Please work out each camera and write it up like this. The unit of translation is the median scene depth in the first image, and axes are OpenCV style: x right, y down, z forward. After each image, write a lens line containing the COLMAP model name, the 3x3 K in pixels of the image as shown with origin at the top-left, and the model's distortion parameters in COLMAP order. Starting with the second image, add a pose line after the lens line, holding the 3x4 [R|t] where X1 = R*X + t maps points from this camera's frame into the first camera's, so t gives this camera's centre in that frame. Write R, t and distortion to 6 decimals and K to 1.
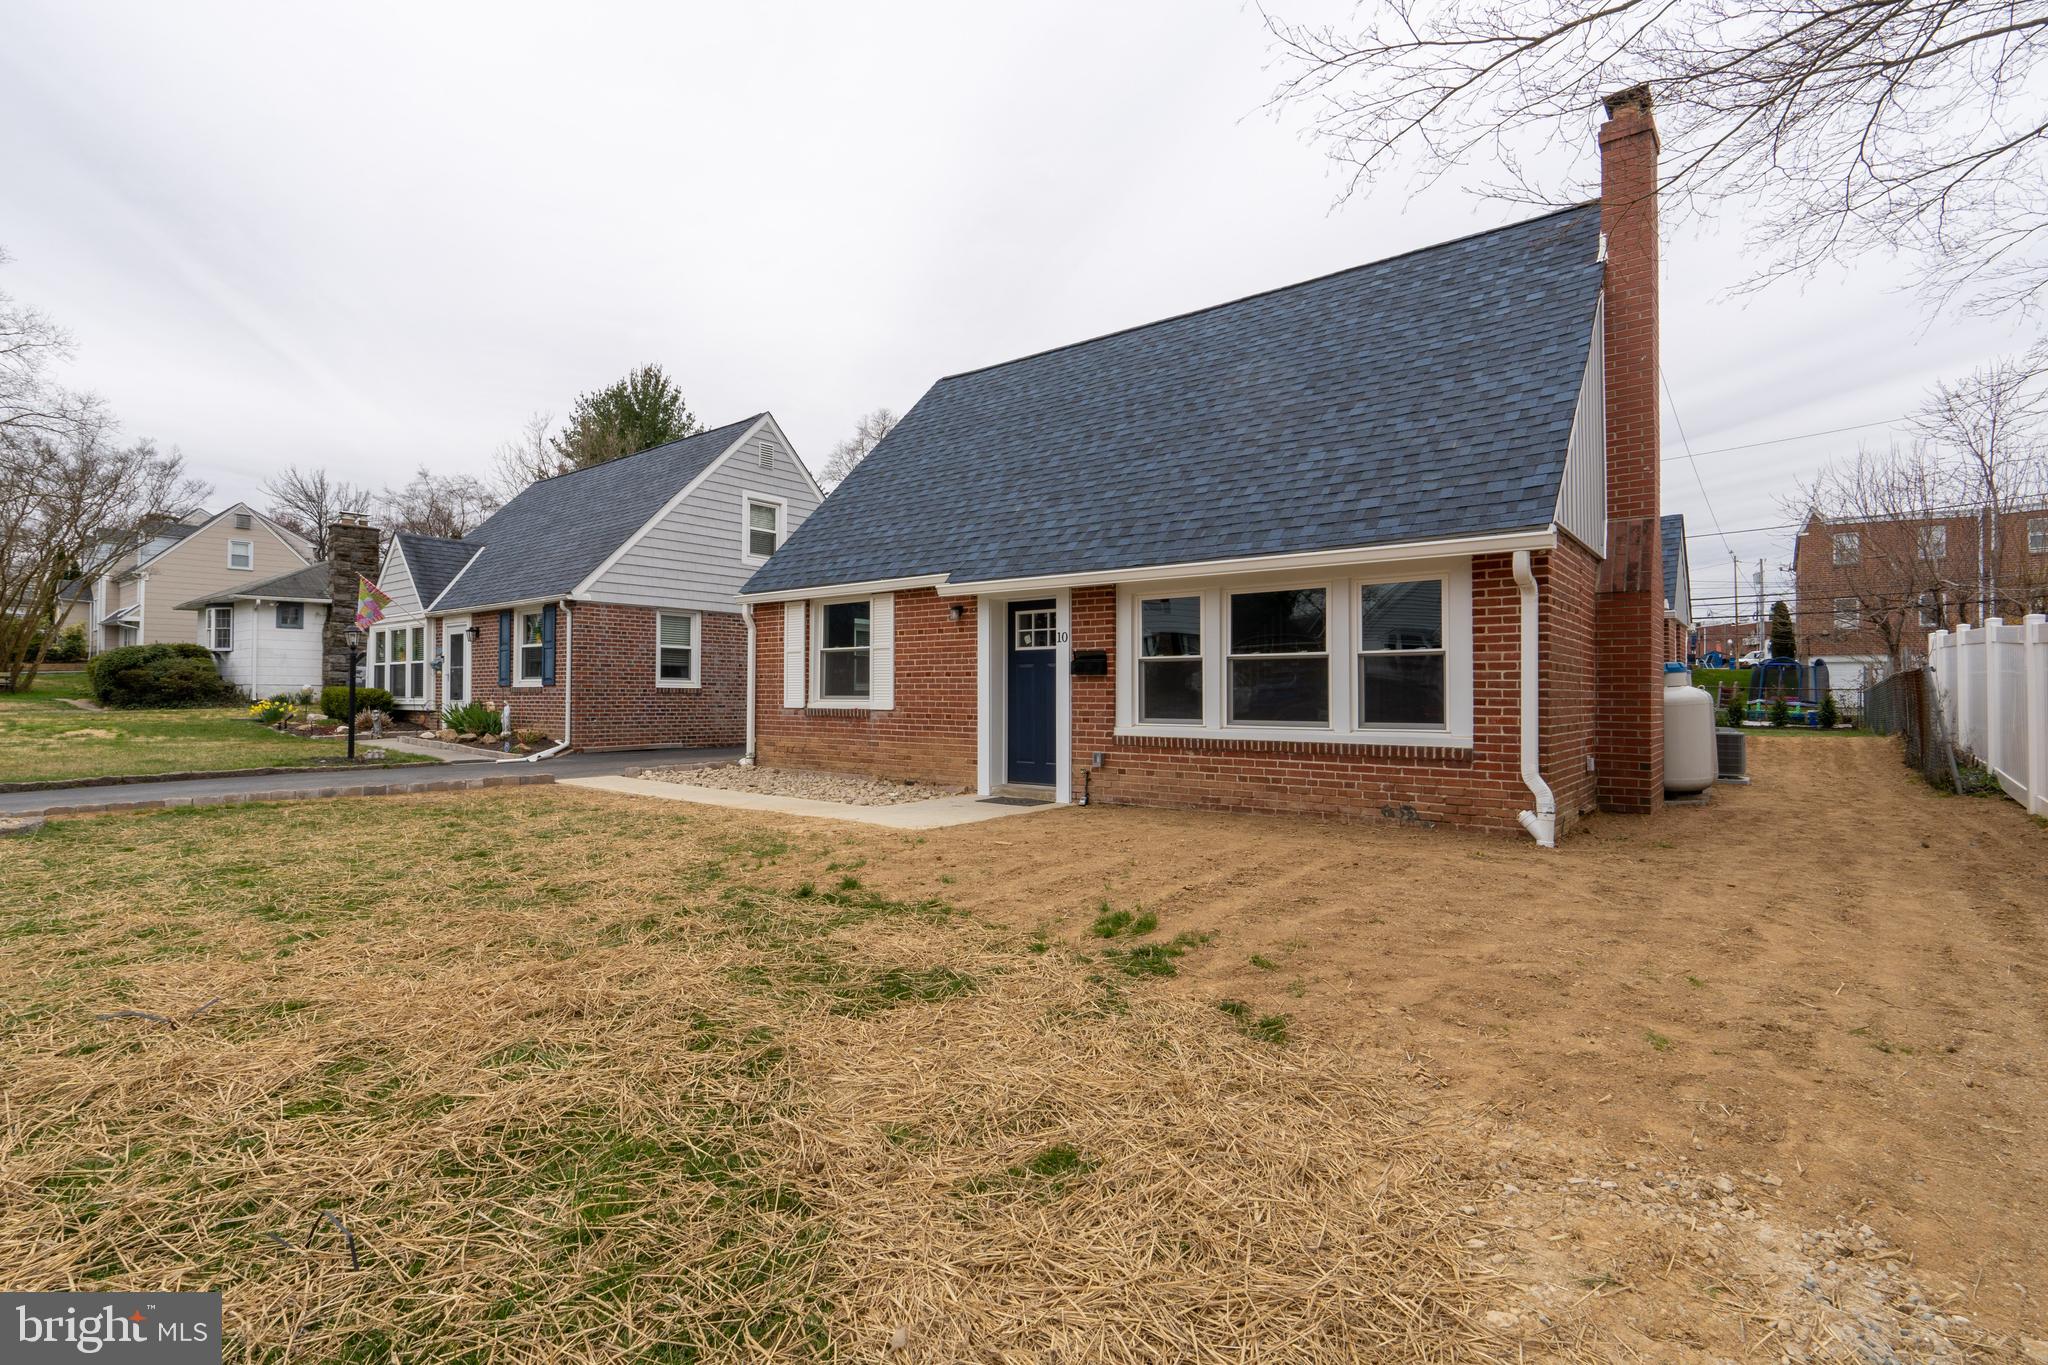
lens RADIAL K [[945.6, 0, 1030.2], [0, 945.6, 677.8], [0, 0, 1]] dist [-0.003882, -0.000844]
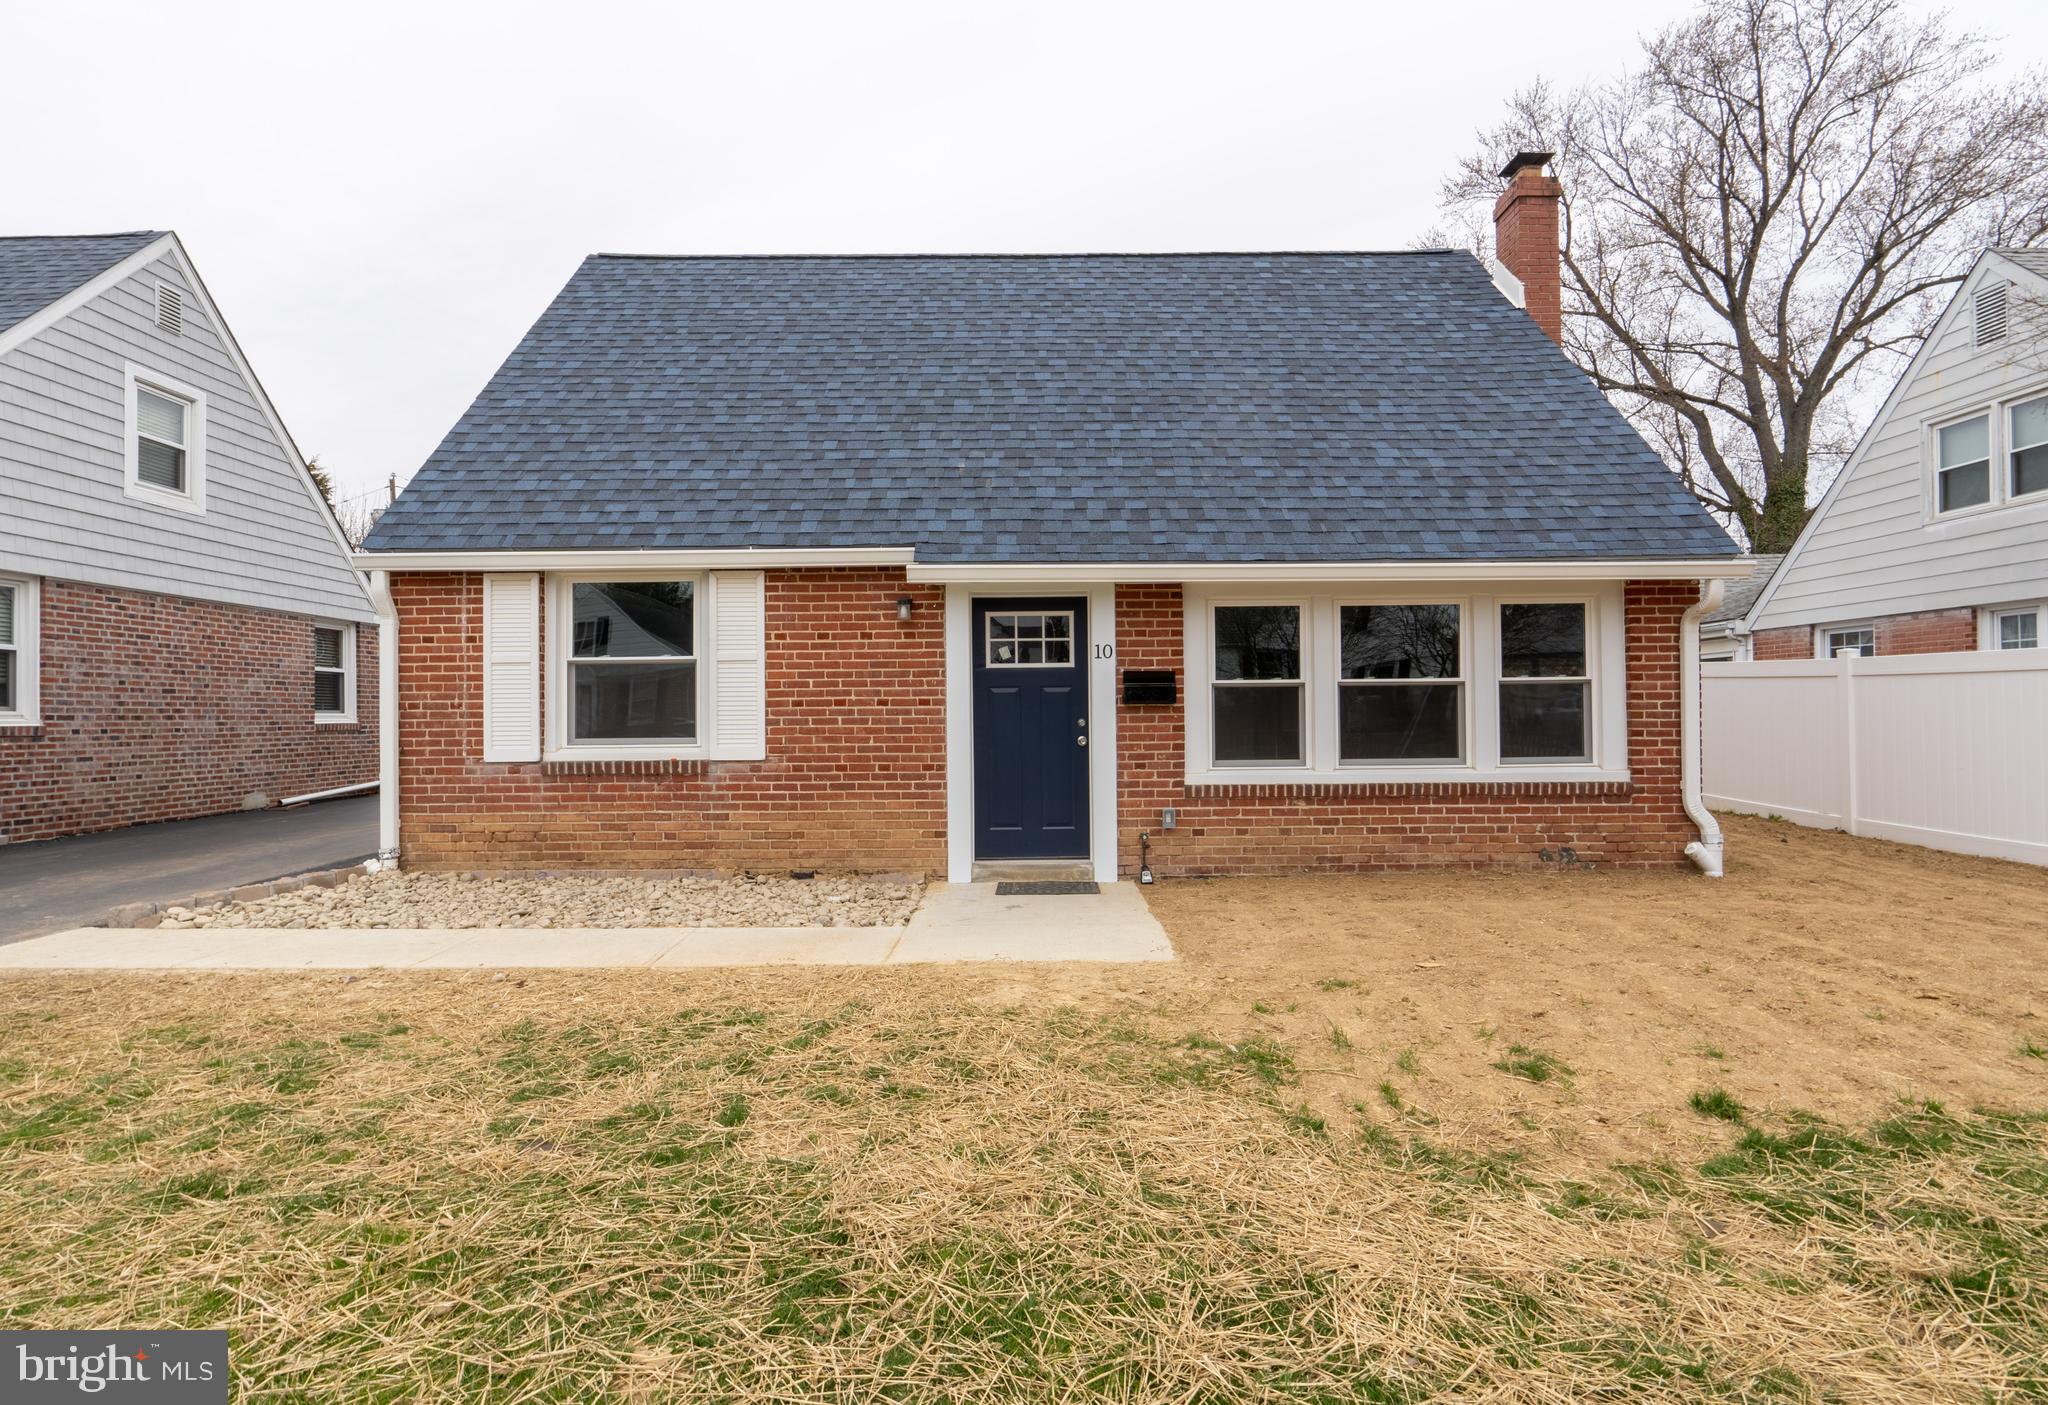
lens RADIAL K [[983.5, 0, 1031.0], [0, 983.5, 706.8], [0, 0, 1]] dist [-0.004810, -0.000449]
pose [[0.786283, -0.005373, 0.617843, -0.478507], [0.000325, 0.999966, 0.008283, -0.007350], [-0.617866, -0.006312, 0.786258, 0.455306]]
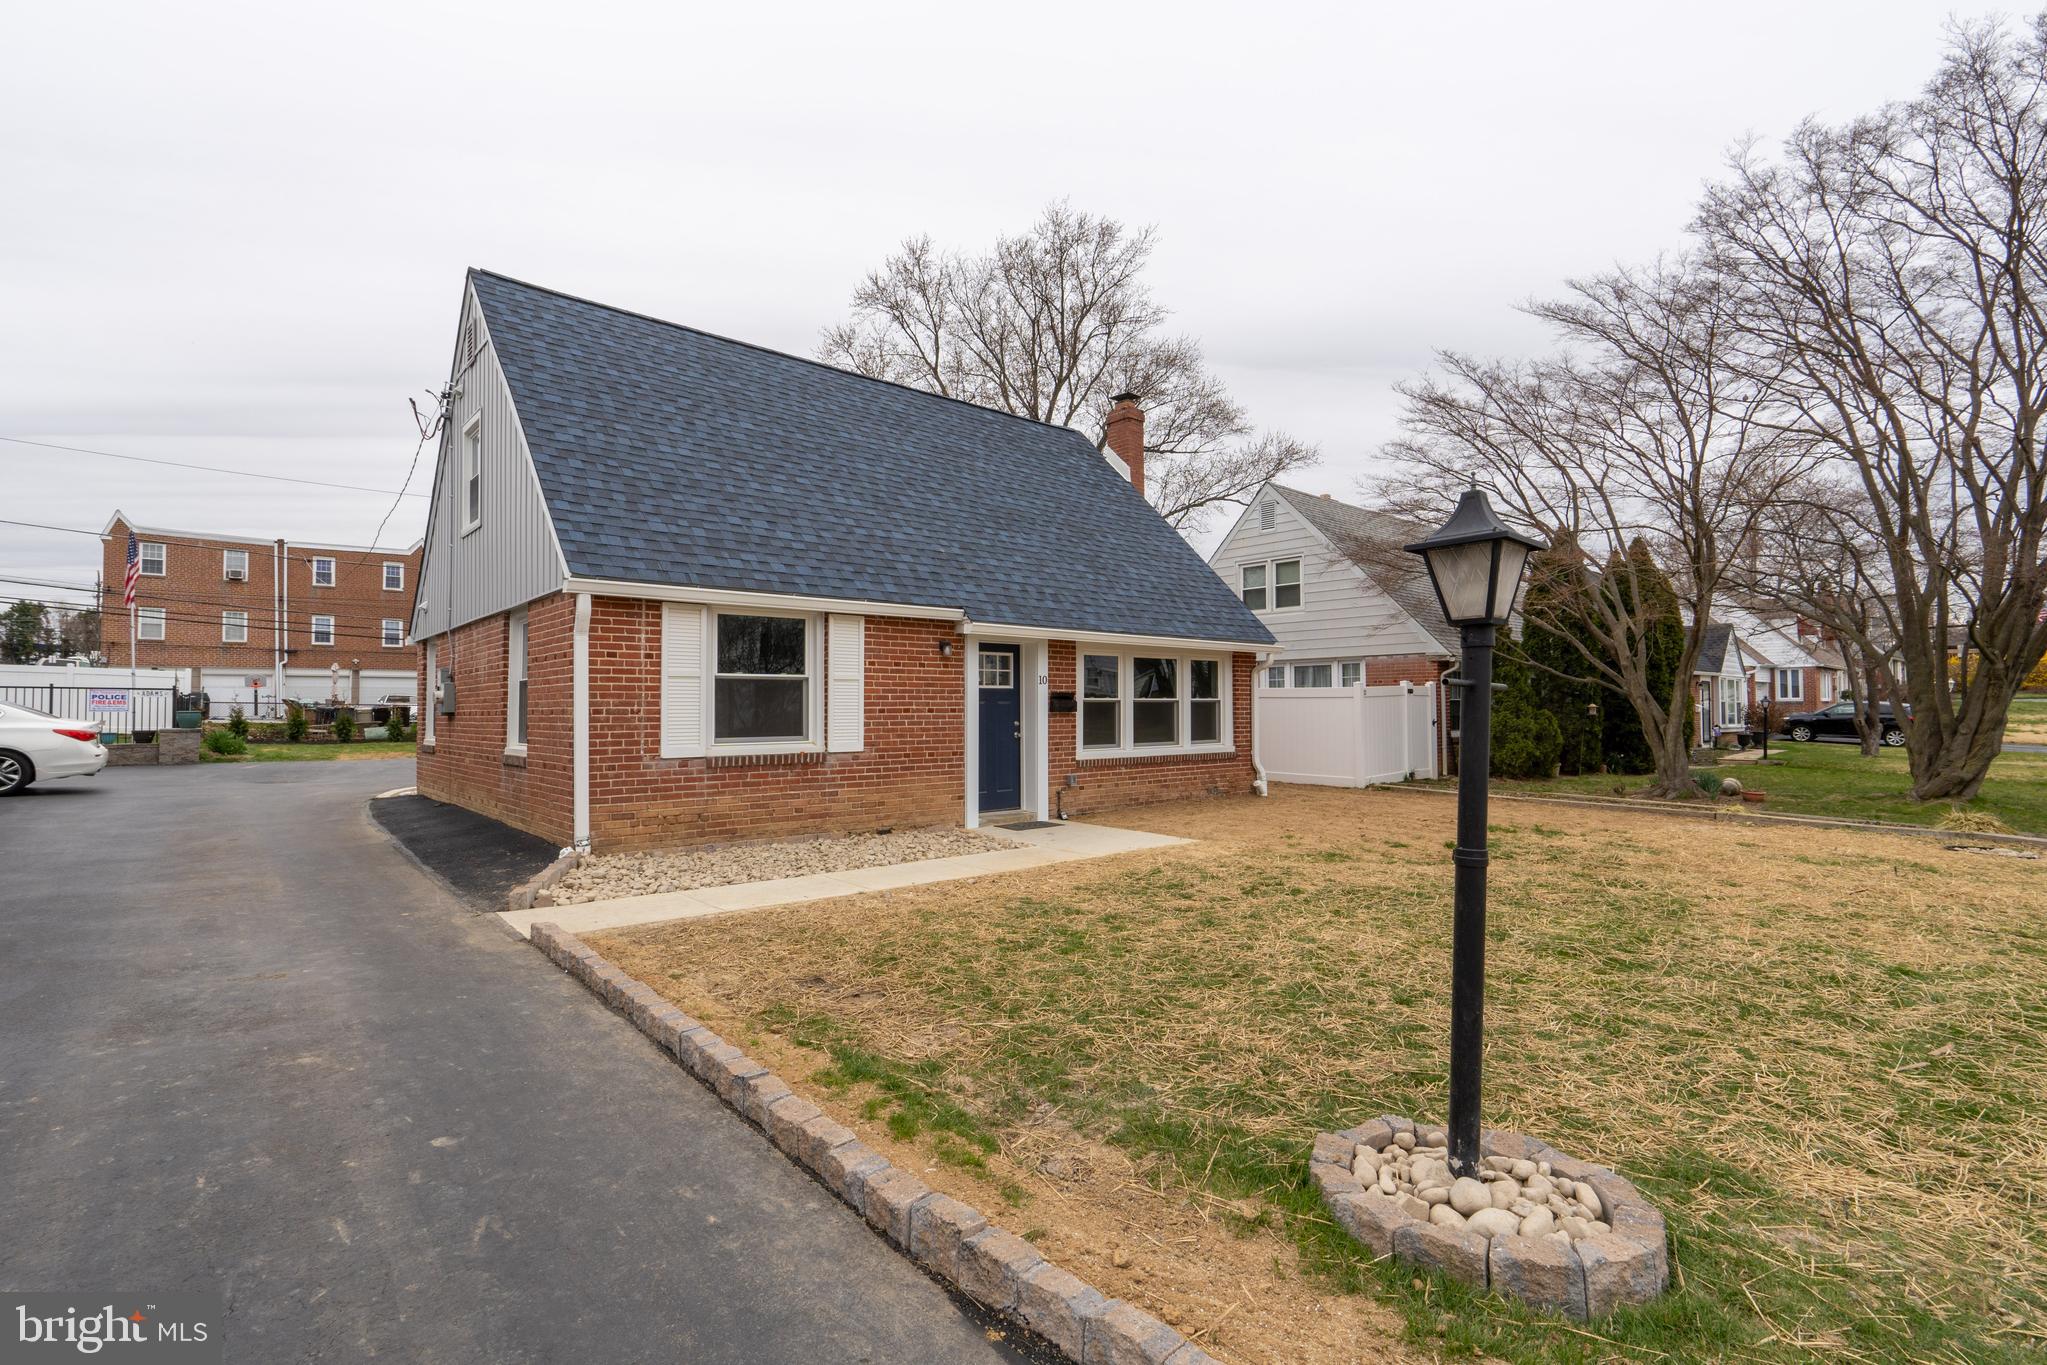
lens RADIAL K [[945.1, 0, 1018.9], [0, 945.1, 680.7], [0, 0, 1]] dist [-0.003882, -0.000844]
pose [[0.188019, 0.025600, 0.981832, -1.145229], [-0.012266, 0.999643, -0.023715, -0.014084], [-0.982089, -0.007584, 0.188266, 0.822093]]
